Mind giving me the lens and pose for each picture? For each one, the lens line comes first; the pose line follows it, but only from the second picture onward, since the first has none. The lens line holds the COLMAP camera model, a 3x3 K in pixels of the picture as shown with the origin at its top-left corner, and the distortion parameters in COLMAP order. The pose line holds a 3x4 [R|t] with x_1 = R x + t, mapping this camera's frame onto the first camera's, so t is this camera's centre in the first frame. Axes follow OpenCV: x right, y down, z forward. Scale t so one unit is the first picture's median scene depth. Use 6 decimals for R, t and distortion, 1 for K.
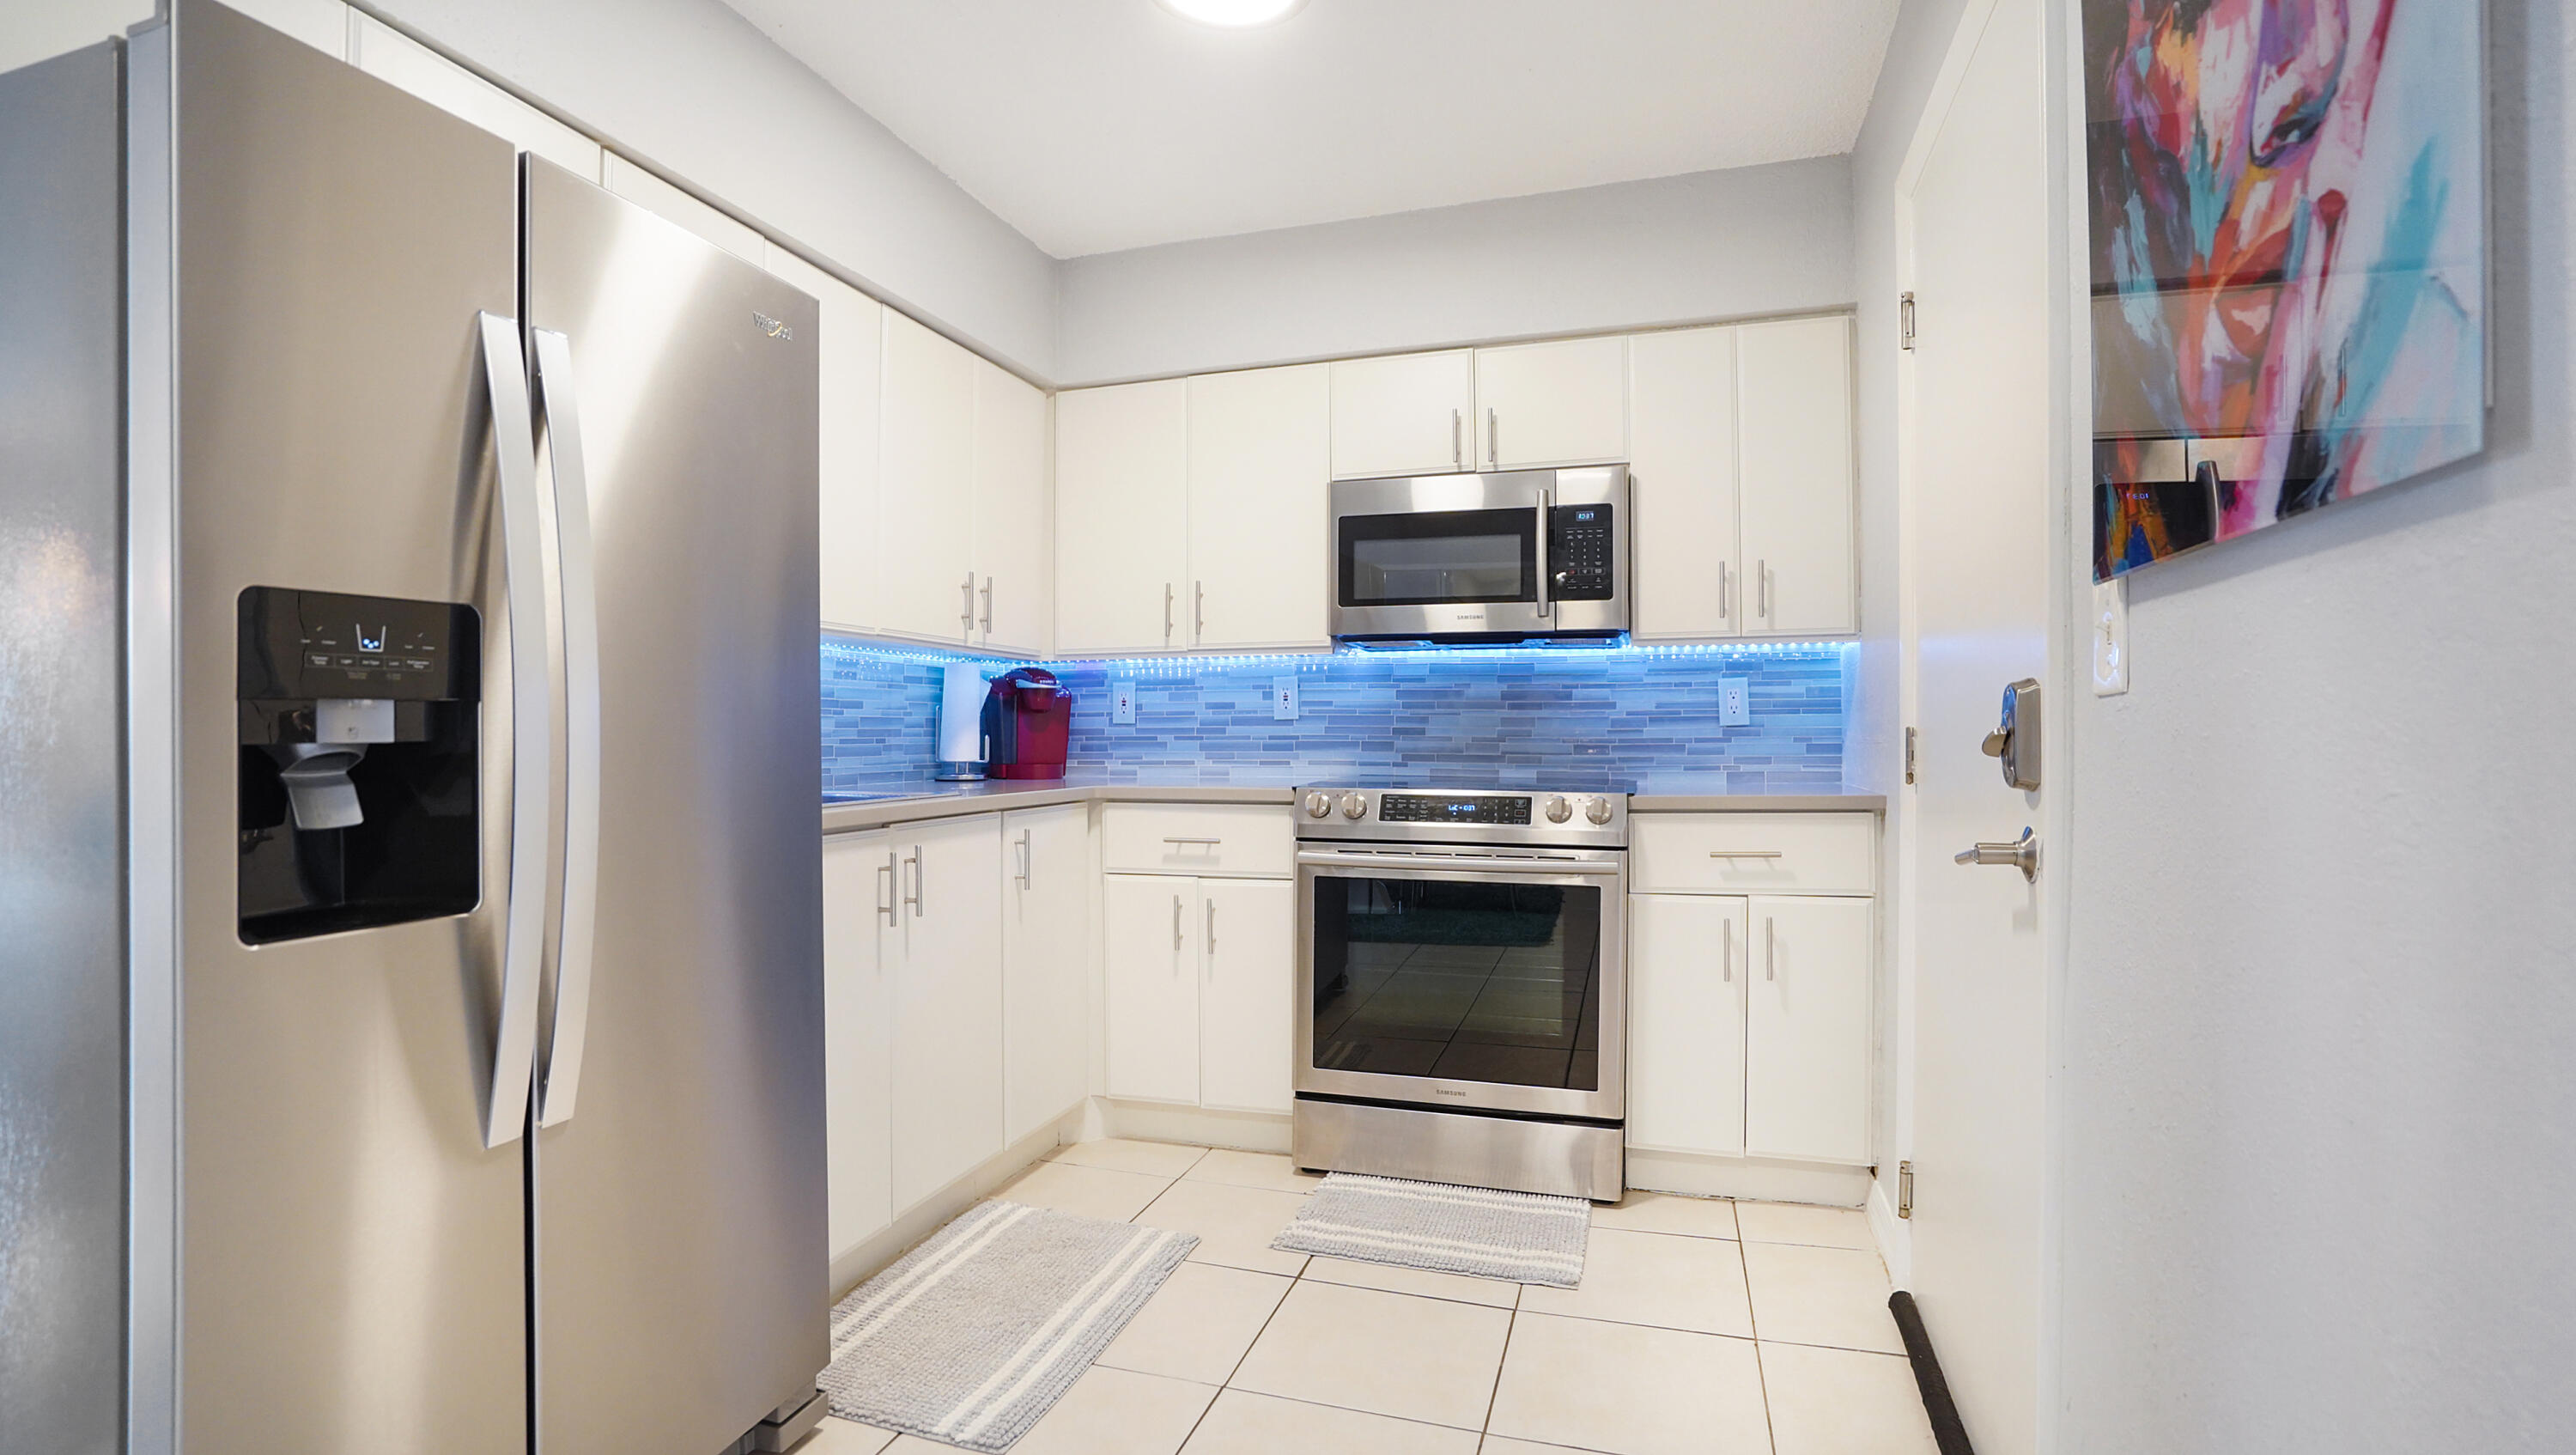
lens RADIAL K [[1215.3, 0, 1274.2], [0, 1215.3, 711.2], [0, 0, 1]] dist [-0.068486, 0.035682]
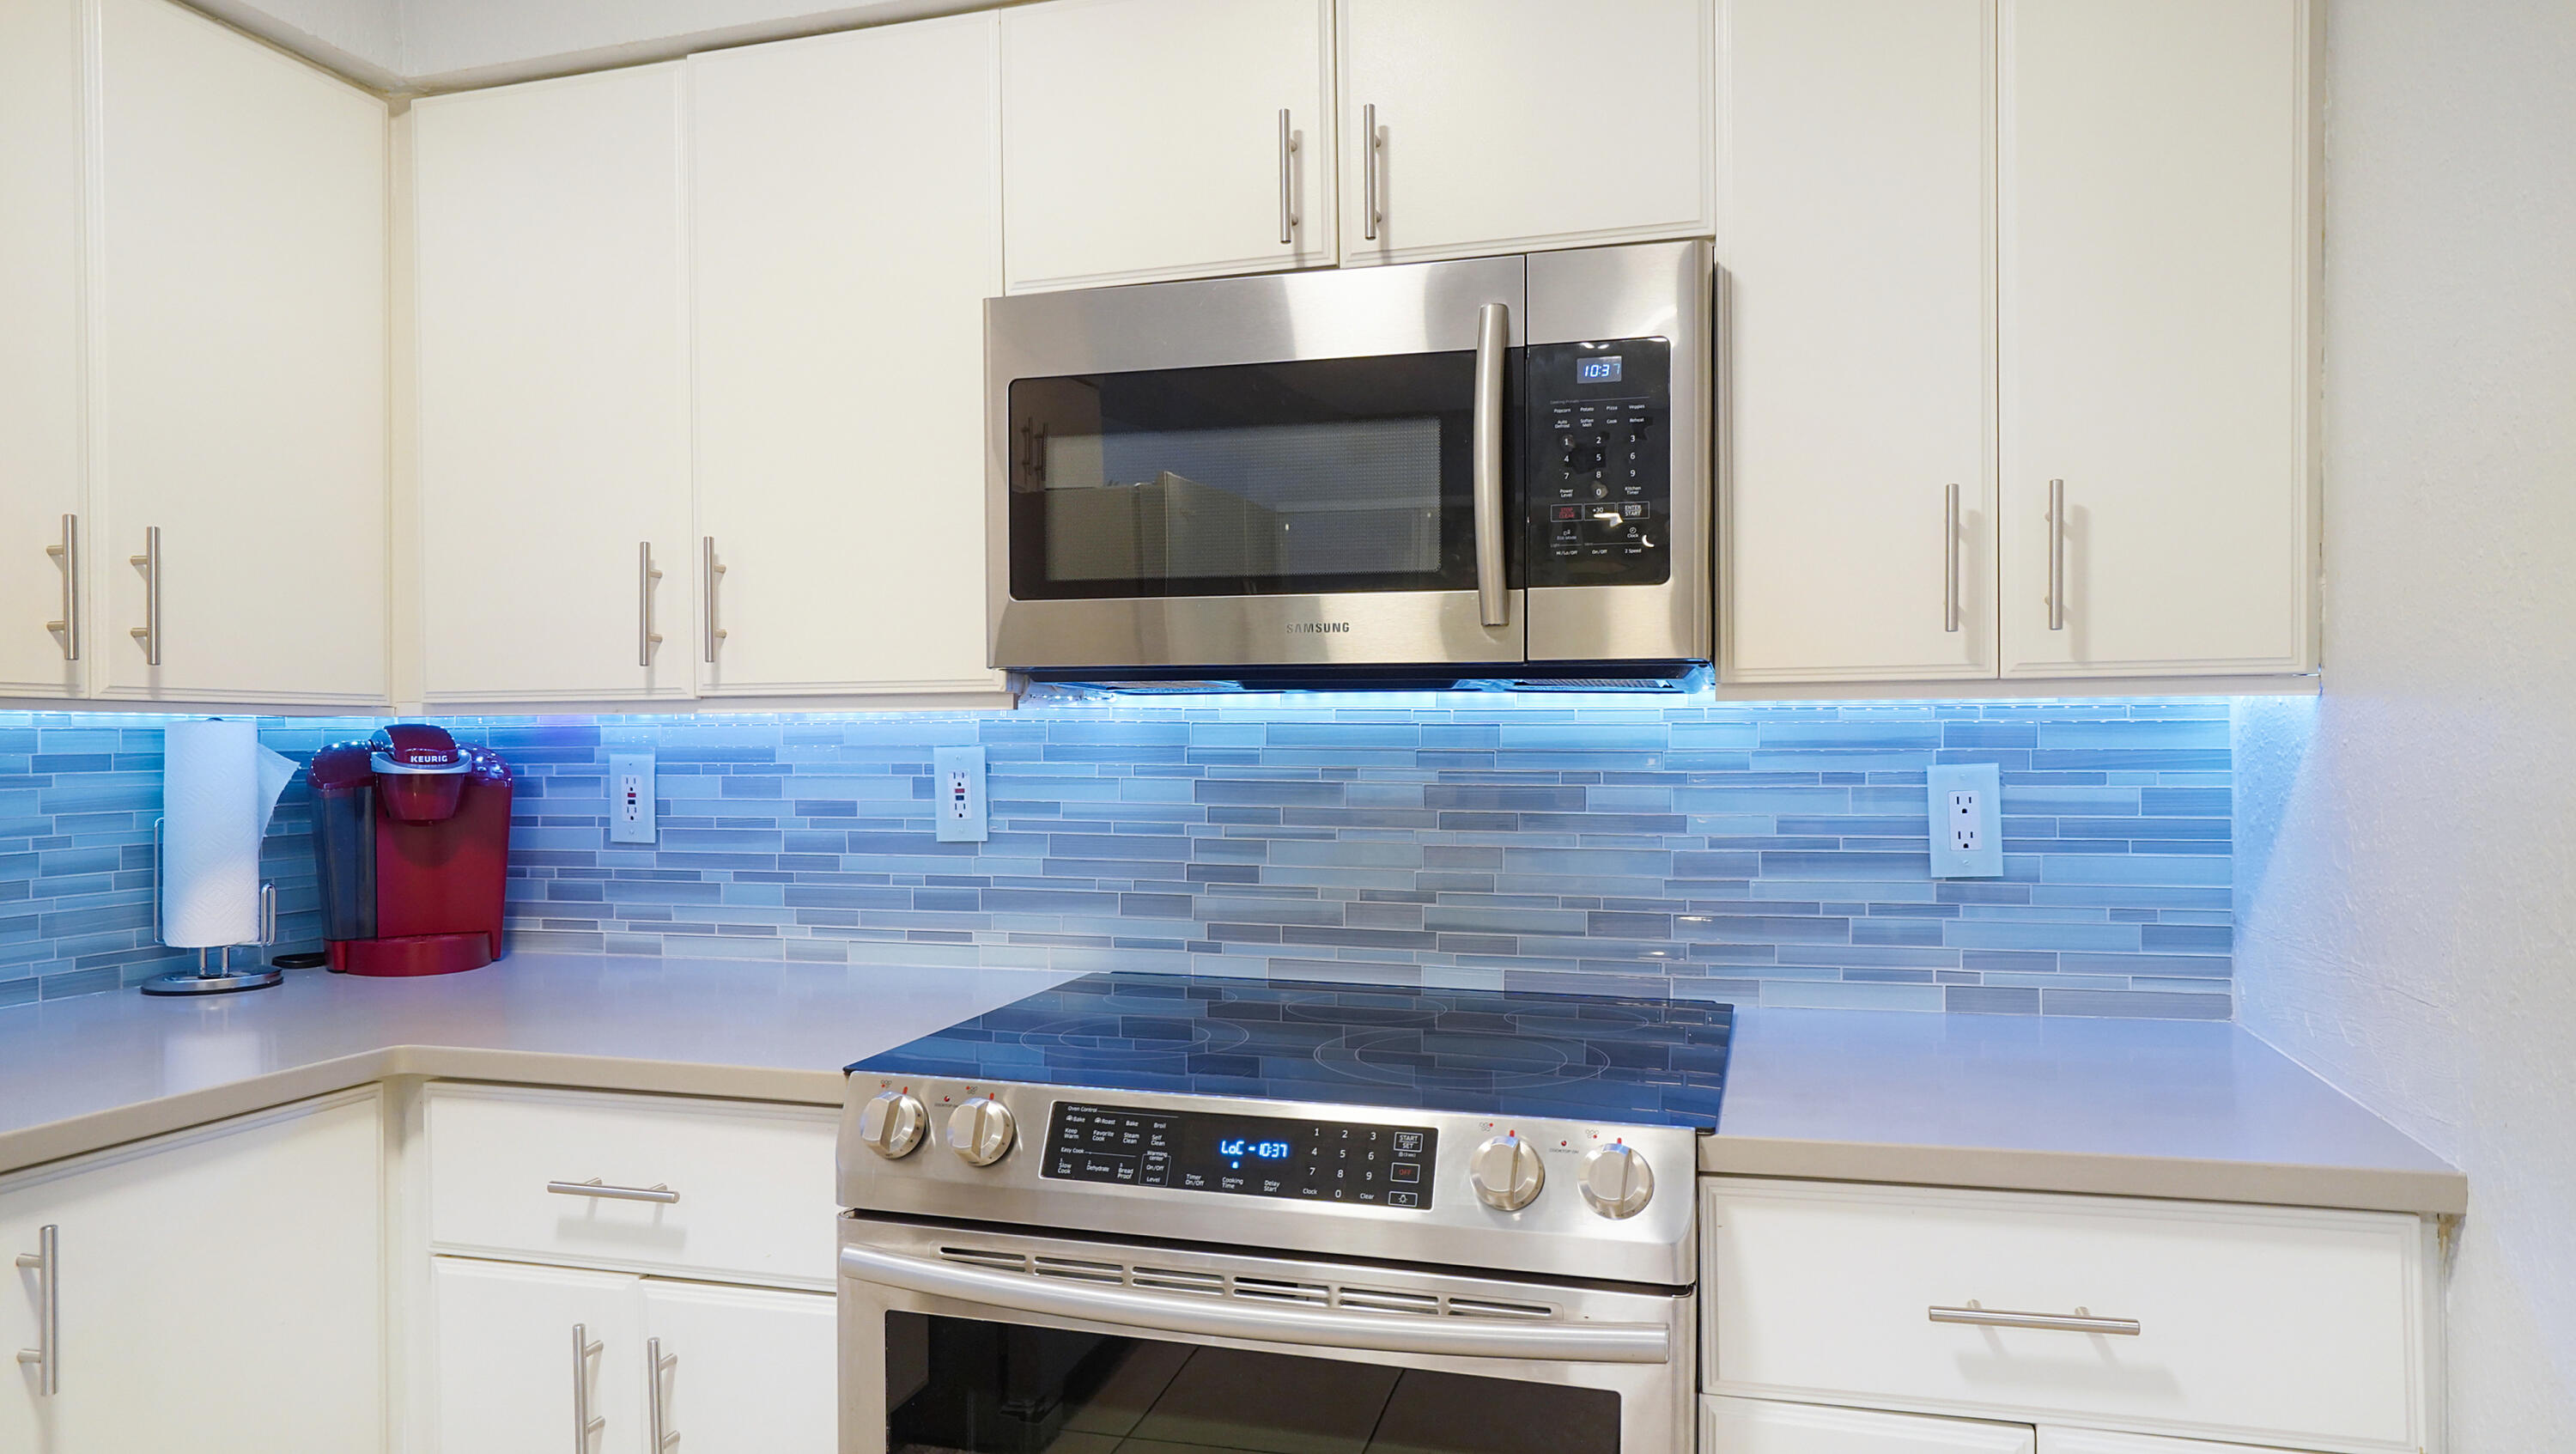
lens RADIAL K [[1655.3, 0, 1288.0], [0, 1655.3, 727.0], [0, 0, 1]] dist [-0.001934, 0.000036]
pose [[0.999866, -0.002046, 0.016220, 0.131672], [0.001811, 0.999893, 0.014506, -0.048267], [-0.016248, -0.014474, 0.999763, 0.413260]]
